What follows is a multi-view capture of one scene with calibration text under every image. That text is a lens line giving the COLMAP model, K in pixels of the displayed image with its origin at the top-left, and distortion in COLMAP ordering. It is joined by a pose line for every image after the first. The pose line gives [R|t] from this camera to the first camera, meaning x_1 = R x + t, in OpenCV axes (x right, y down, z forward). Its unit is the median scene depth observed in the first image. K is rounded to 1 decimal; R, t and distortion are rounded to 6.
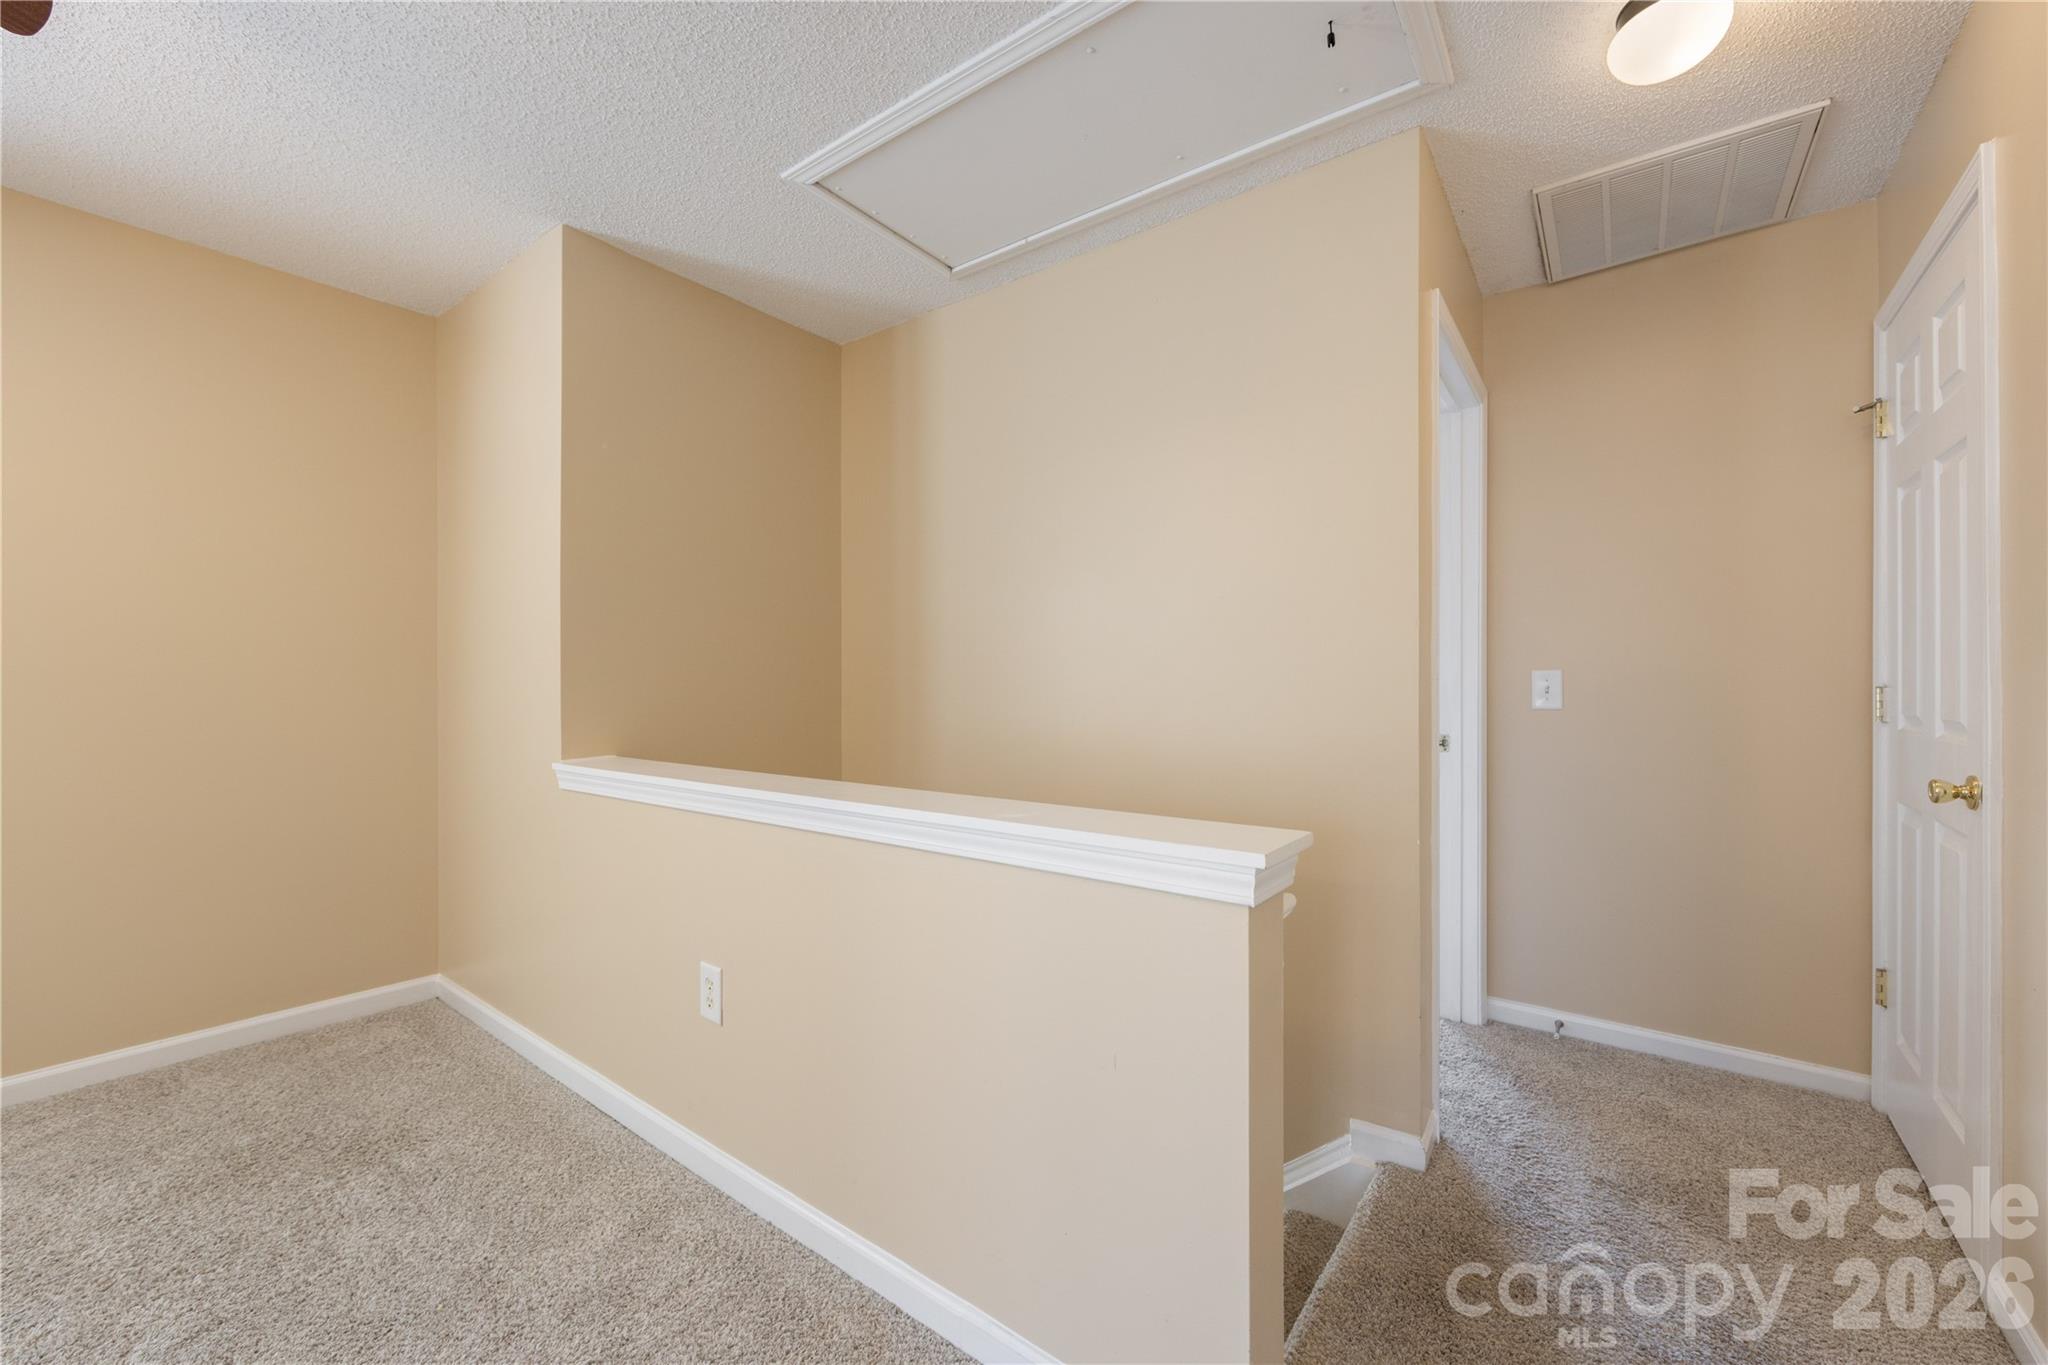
lens RADIAL K [[810.4, 0, 1021.8], [0, 810.4, 681.5], [0, 0, 1]] dist [0.002257, -0.000938]
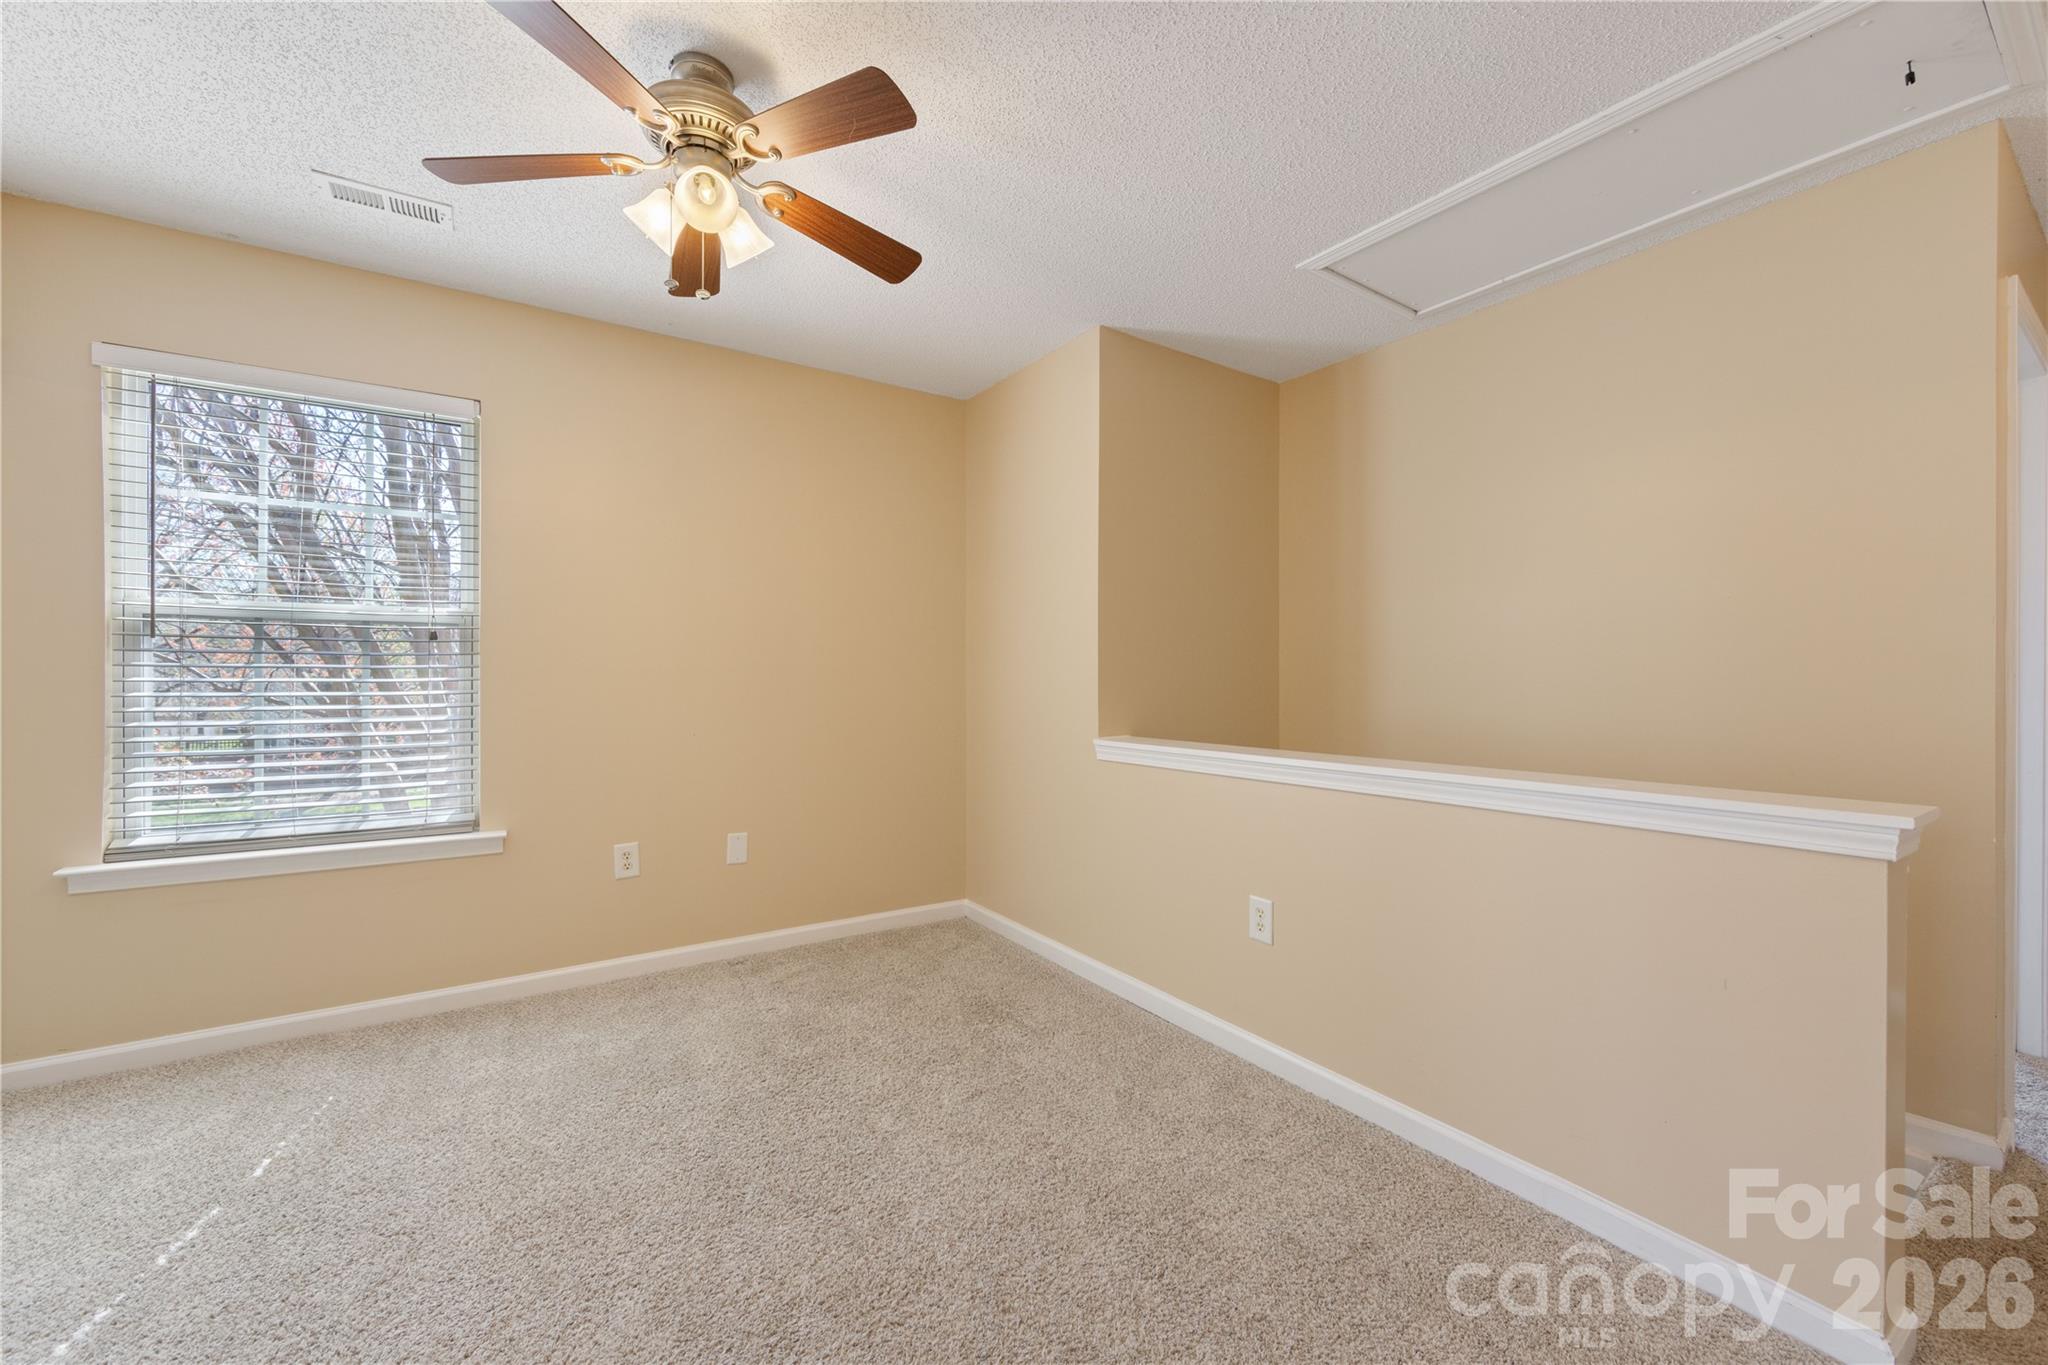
lens RADIAL K [[810.4, 0, 1022.7], [0, 810.4, 677.8], [0, 0, 1]] dist [0.002257, -0.000938]
pose [[0.945464, 0.001367, -0.325724, -0.273946], [-0.001434, 0.999999, 0.000036, 0.001458], [0.325723, 0.000433, 0.945465, -0.286214]]
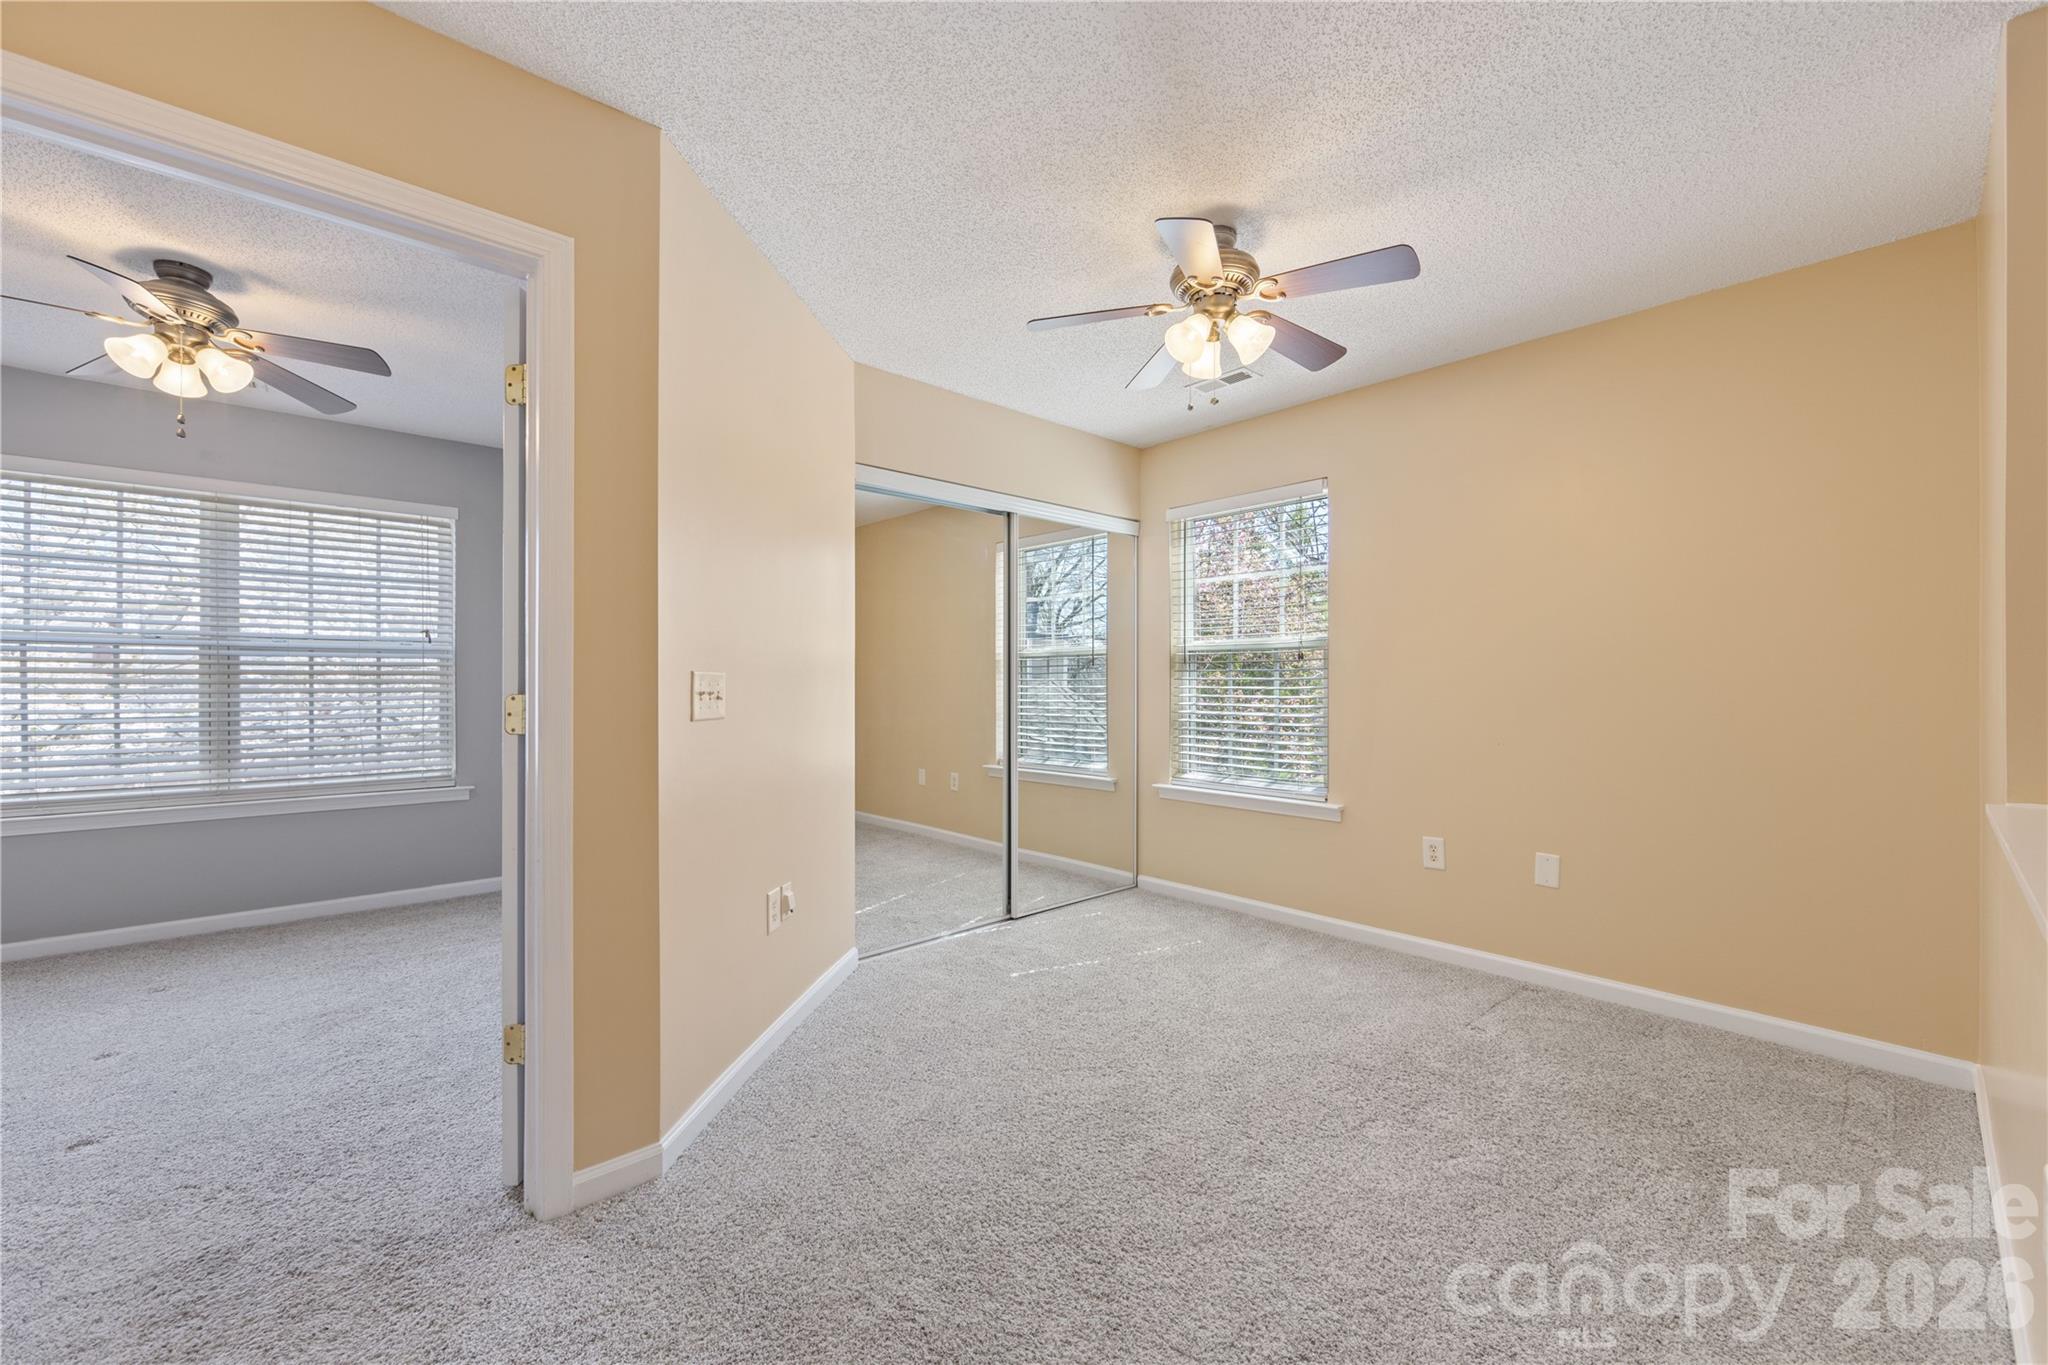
lens RADIAL K [[810.4, 0, 1017.5], [0, 810.4, 676.3], [0, 0, 1]] dist [0.002257, -0.000938]
pose [[-0.183358, -0.006108, -0.983027, 0.286103], [0.000664, 0.999980, -0.006337, -0.007970], [0.983046, -0.001815, -0.183350, 0.322085]]
